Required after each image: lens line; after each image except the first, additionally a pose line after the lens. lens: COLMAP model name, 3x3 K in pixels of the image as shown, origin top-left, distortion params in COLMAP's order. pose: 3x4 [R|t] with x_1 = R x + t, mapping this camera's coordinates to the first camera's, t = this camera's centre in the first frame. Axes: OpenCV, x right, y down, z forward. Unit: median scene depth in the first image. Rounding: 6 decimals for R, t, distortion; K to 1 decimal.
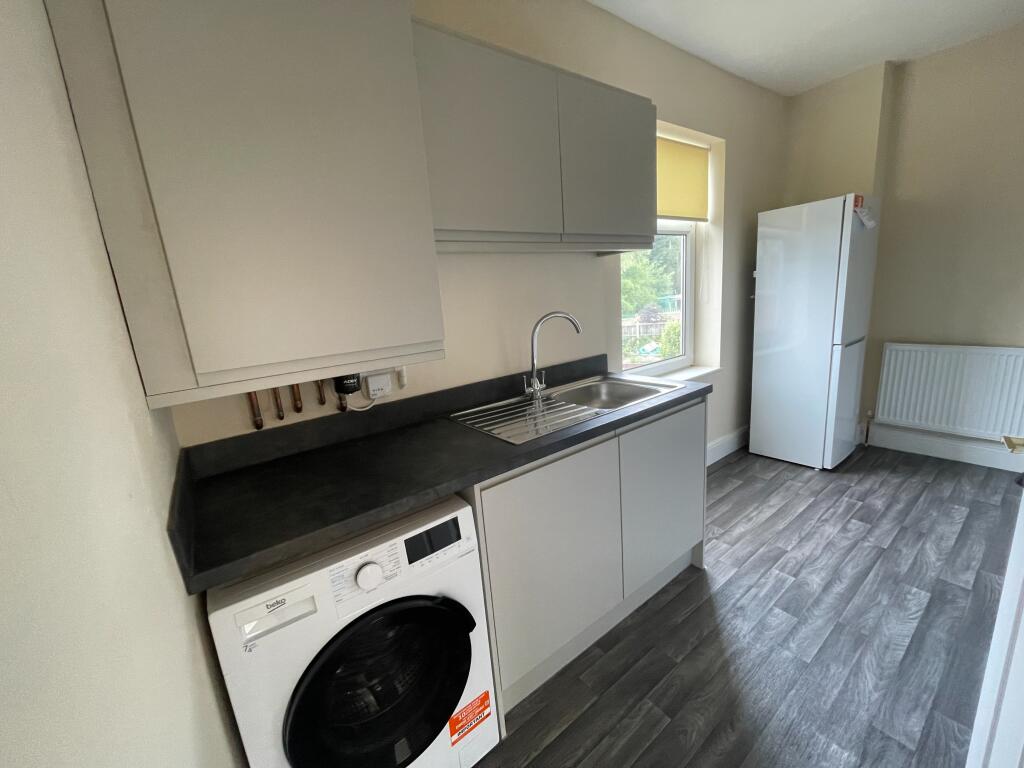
lens RADIAL K [[413.3, 0, 504.6], [0, 413.3, 383.5], [0, 0, 1]] dist [-0.001360, 0.000721]
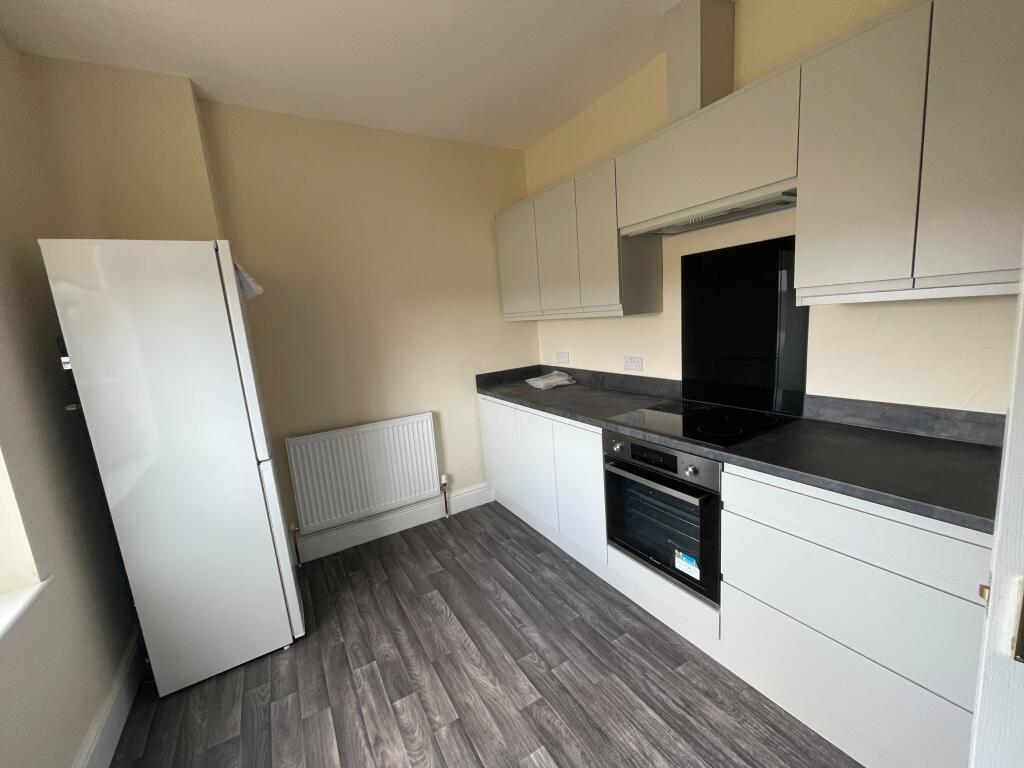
lens RADIAL K [[413.3, 0, 511.5], [0, 413.3, 386.7], [0, 0, 1]] dist [-0.001360, 0.000721]
pose [[0.101992, -0.092927, 0.990435, 0.194916], [0.273757, 0.959807, 0.061863, -0.137562], [-0.956376, 0.264829, 0.123332, 0.495762]]
